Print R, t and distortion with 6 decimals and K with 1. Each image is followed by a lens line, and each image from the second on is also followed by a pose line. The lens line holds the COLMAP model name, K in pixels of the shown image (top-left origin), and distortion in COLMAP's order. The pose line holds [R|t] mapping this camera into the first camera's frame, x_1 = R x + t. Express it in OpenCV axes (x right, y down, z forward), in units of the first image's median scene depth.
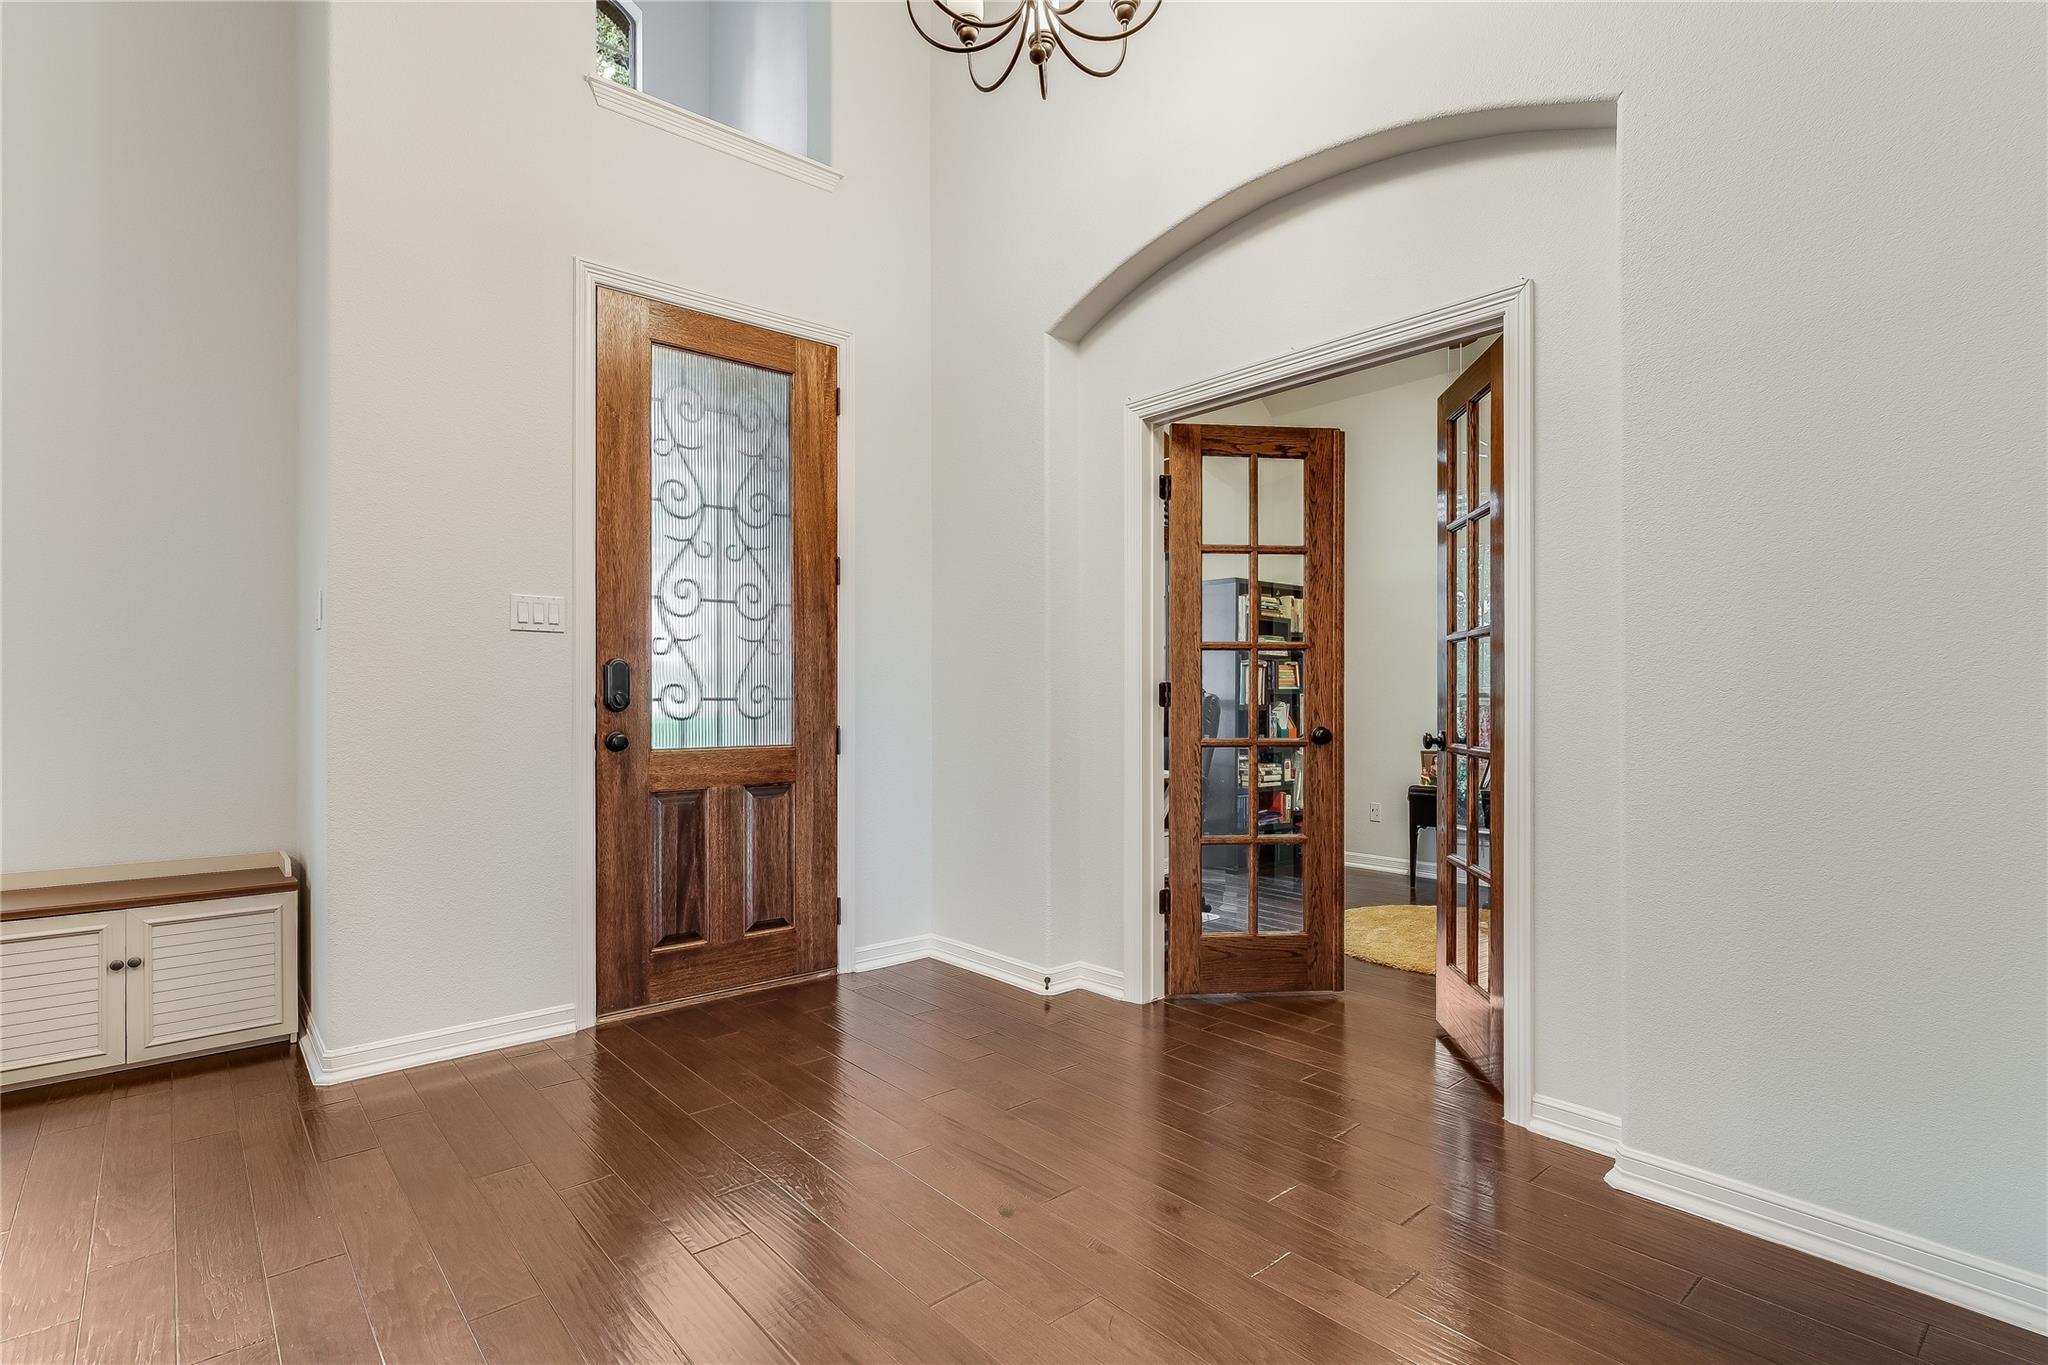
lens RADIAL K [[989.4, 0, 1020.7], [0, 989.4, 692.3], [0, 0, 1]] dist [-0.005154, -0.000509]
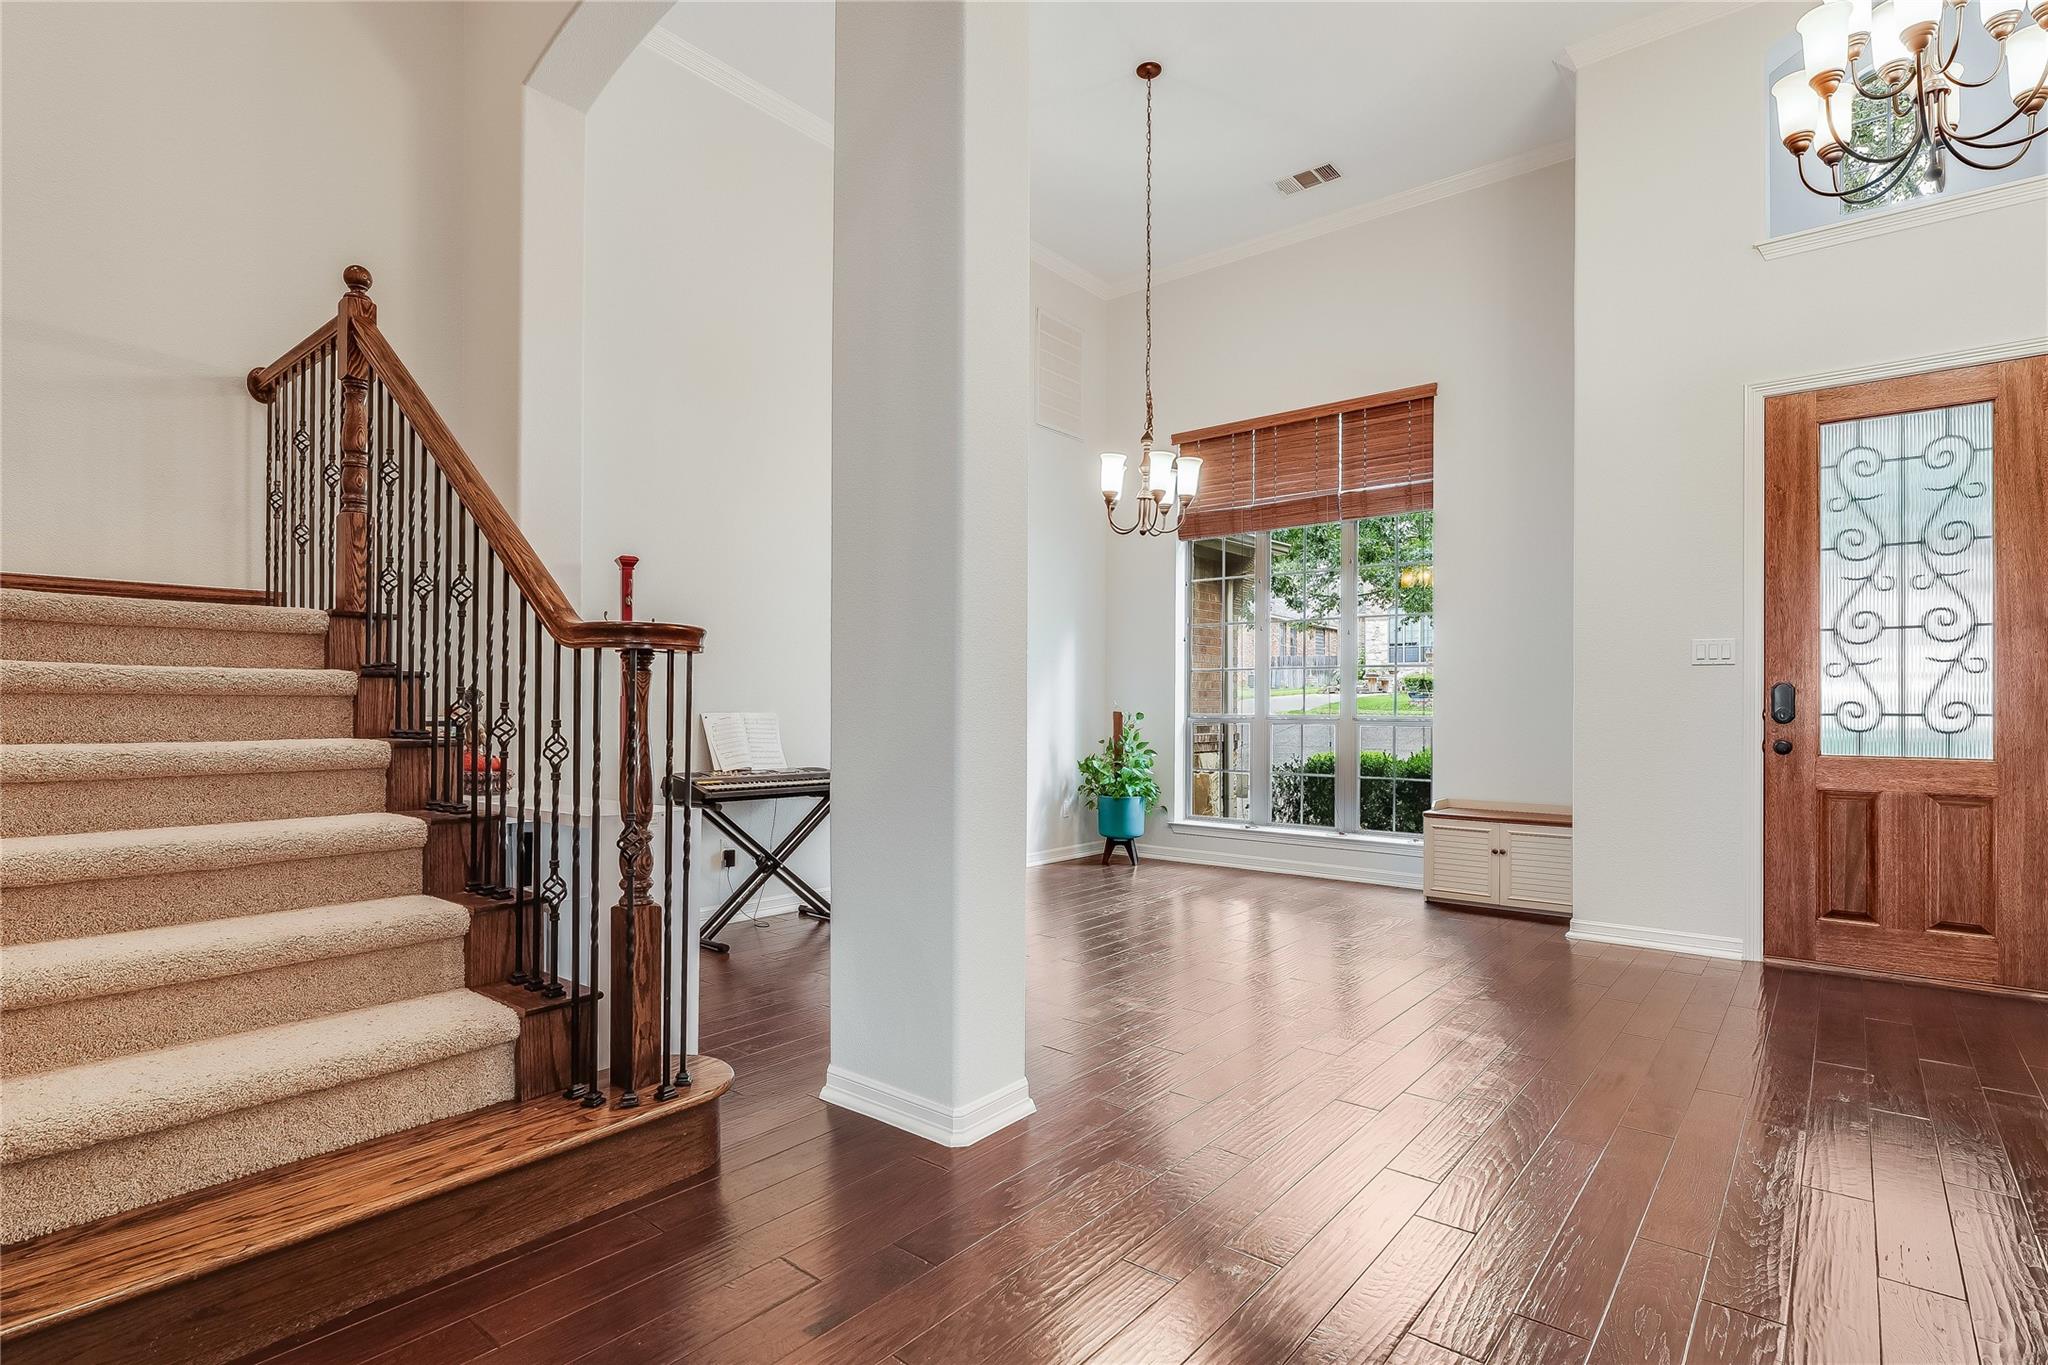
lens RADIAL K [[989.4, 0, 1008.7], [0, 989.4, 701.9], [0, 0, 1]] dist [-0.005154, -0.000509]
pose [[0.150978, -0.005679, -0.988521, 0.664049], [-0.002538, 0.999978, -0.006133, 0.001967], [0.988534, 0.003435, 0.150960, -0.176665]]
